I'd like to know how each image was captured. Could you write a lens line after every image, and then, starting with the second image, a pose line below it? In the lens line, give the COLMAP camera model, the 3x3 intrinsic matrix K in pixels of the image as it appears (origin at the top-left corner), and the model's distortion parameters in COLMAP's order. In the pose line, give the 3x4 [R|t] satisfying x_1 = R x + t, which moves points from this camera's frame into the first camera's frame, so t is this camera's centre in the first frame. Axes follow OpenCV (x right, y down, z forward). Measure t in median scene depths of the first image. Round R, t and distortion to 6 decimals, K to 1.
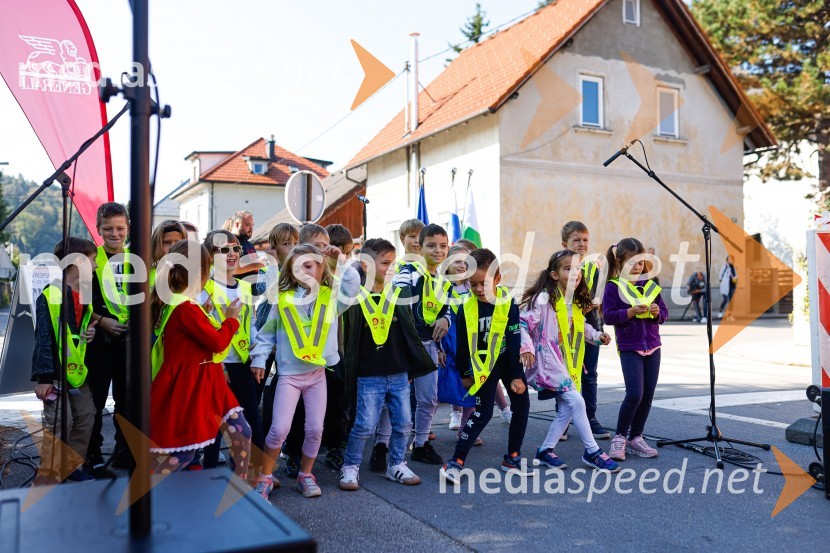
lens RADIAL K [[787.7, 0, 410.4], [0, 787.7, 256.6], [0, 0, 1]] dist [-0.033150, 0.000000]
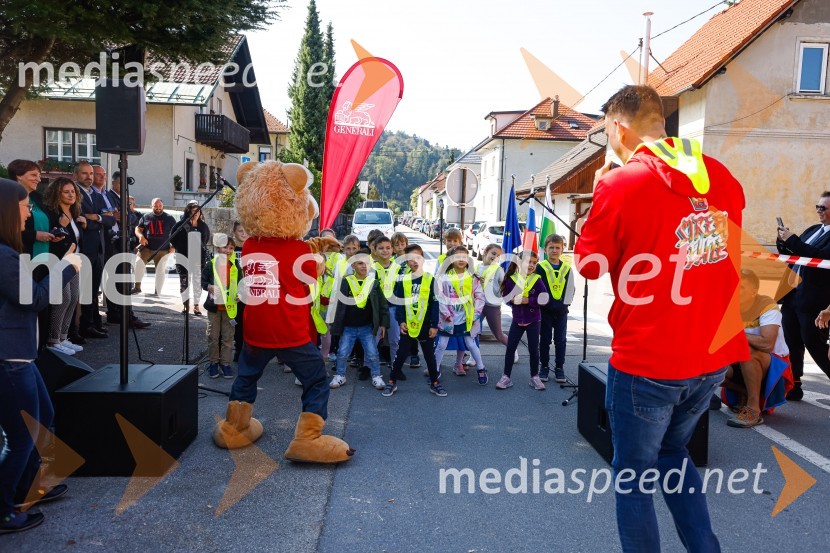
lens RADIAL K [[669.5, 0, 412.4], [0, 669.5, 267.5], [0, 0, 1]] dist [0.025708, -0.011634]
pose [[0.913299, 0.060039, -0.402839, 0.109001], [-0.014749, 0.993302, 0.114603, -0.026161], [0.407022, -0.098726, 0.908068, -0.055375]]
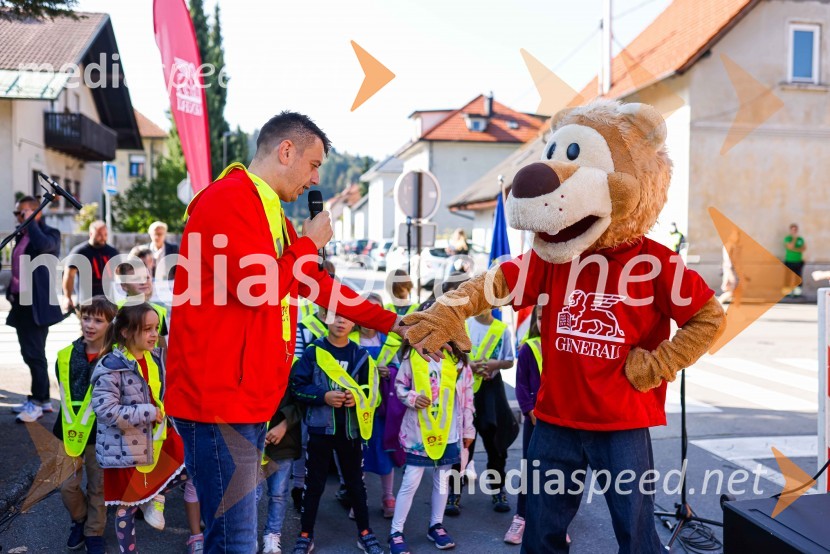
lens RADIAL K [[787.7, 0, 414.7], [0, 787.7, 270.8], [0, 0, 1]] dist [-0.033150, 0.000000]
pose [[0.956241, 0.021155, -0.291815, 0.063863], [0.003291, 0.996542, 0.083026, -0.024513], [0.292562, -0.080353, 0.952865, 0.008356]]
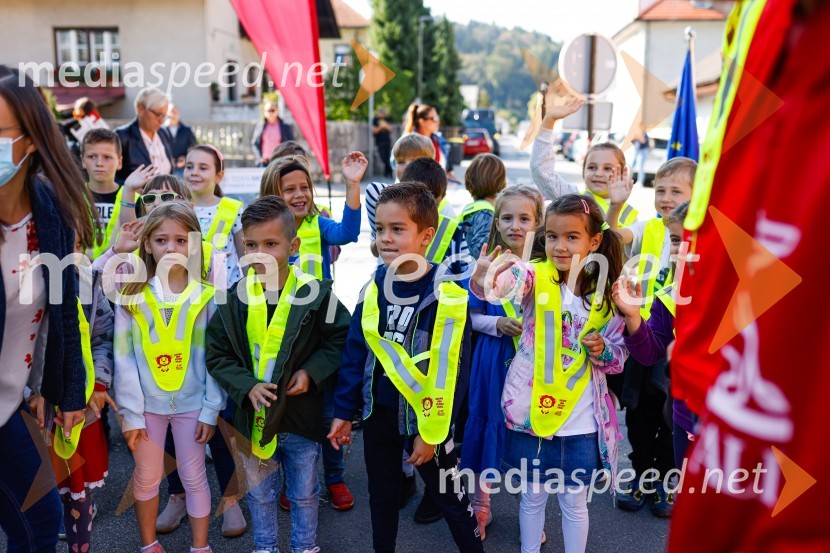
lens RADIAL K [[787.4, 0, 407.4], [0, 787.4, 260.5], [0, 0, 1]] dist [-0.037526, 0.000000]
pose [[0.839580, 0.094337, -0.534982, 0.062337], [0.017754, 0.979515, 0.200587, -0.016785], [0.542946, -0.177906, 0.820706, 0.080040]]
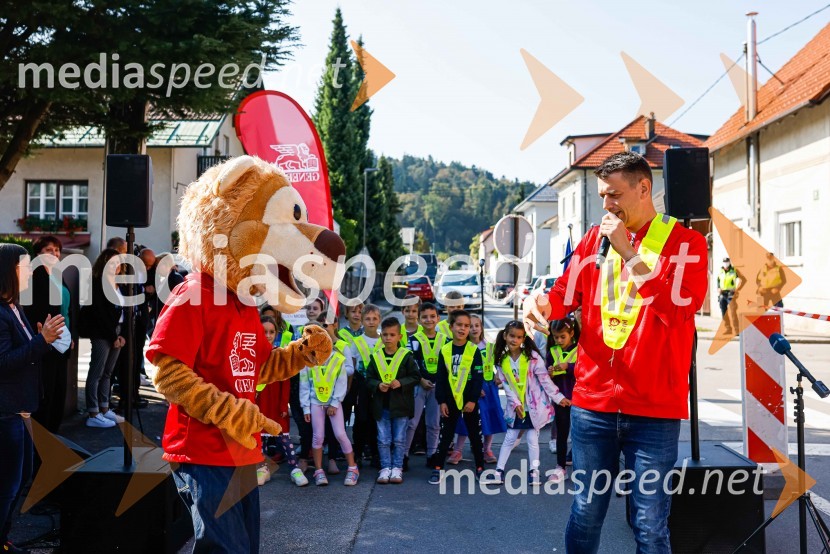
lens RADIAL K [[884.4, 0, 390.2], [0, 884.4, 234.4], [0, 0, 1]] dist [-0.050860, 0.000000]
pose [[0.871136, -0.015017, -0.490813, 0.135117], [0.014586, 0.999883, -0.004703, -0.030106], [0.490826, -0.003062, 0.871252, -0.086013]]
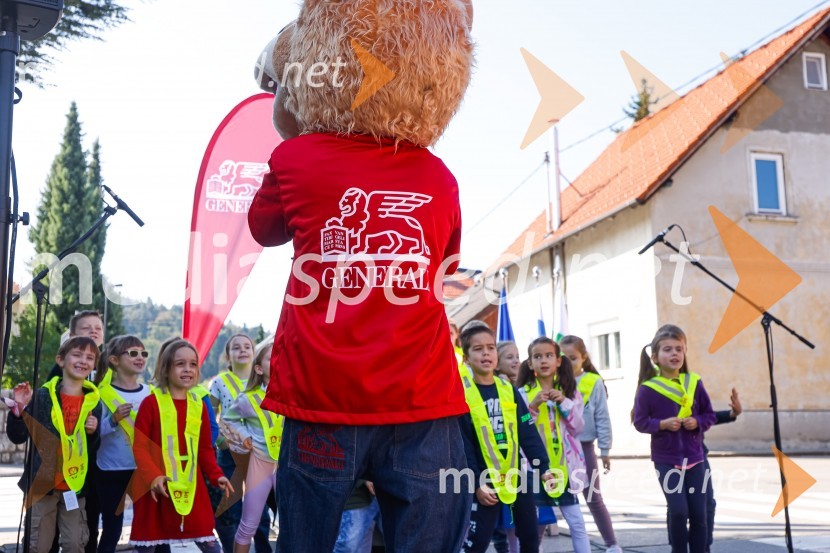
lens RADIAL K [[924.4, 0, 415.9], [0, 924.4, 271.9], [0, 0, 1]] dist [0.053463, 0.000000]
pose [[0.982763, -0.041501, -0.180150, 0.033971], [0.019928, 0.992581, -0.119944, 0.004982], [0.183792, 0.114286, 0.976299, -0.017225]]
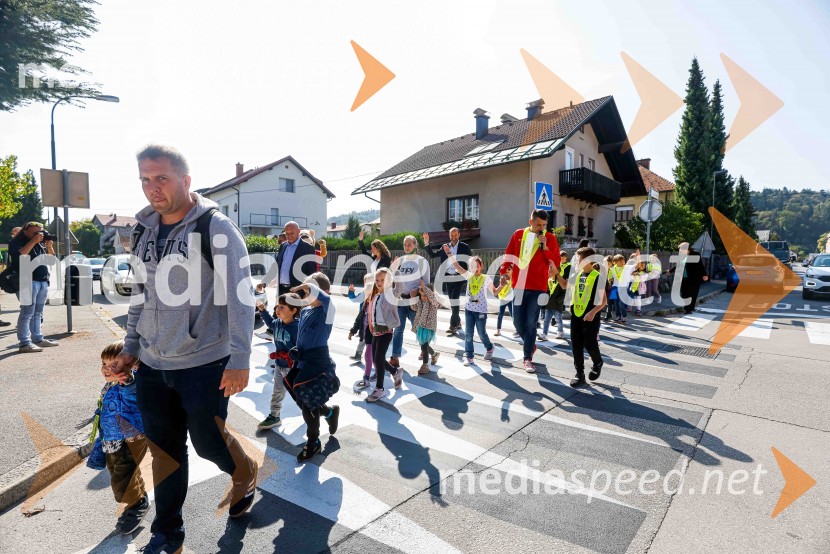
lens RADIAL K [[380.8, 0, 415.7], [0, 380.8, 279.9], [0, 0, 1]] dist [-0.023415, 0.001989]
pose [[0.321197, 0.053165, -0.945519, -0.083349], [0.040947, 0.996710, 0.069953, 0.001894], [0.946127, -0.061185, 0.317963, 0.353923]]
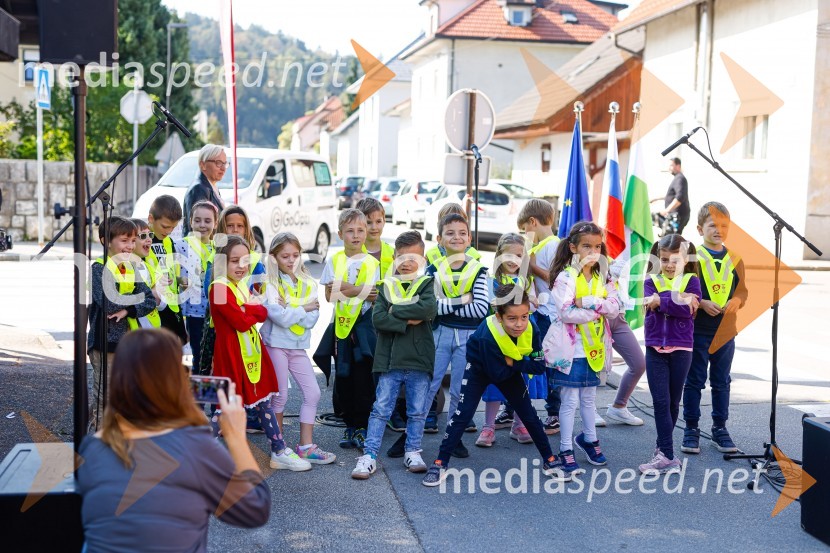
lens RADIAL K [[1154.1, 0, 409.2], [0, 1154.1, 272.2], [0, 0, 1]] dist [-0.018339, 0.000000]
pose [[0.953877, 0.050758, -0.295877, 0.067986], [-0.014542, 0.992258, 0.123343, -0.026069], [0.299847, -0.113352, 0.947229, -0.071336]]
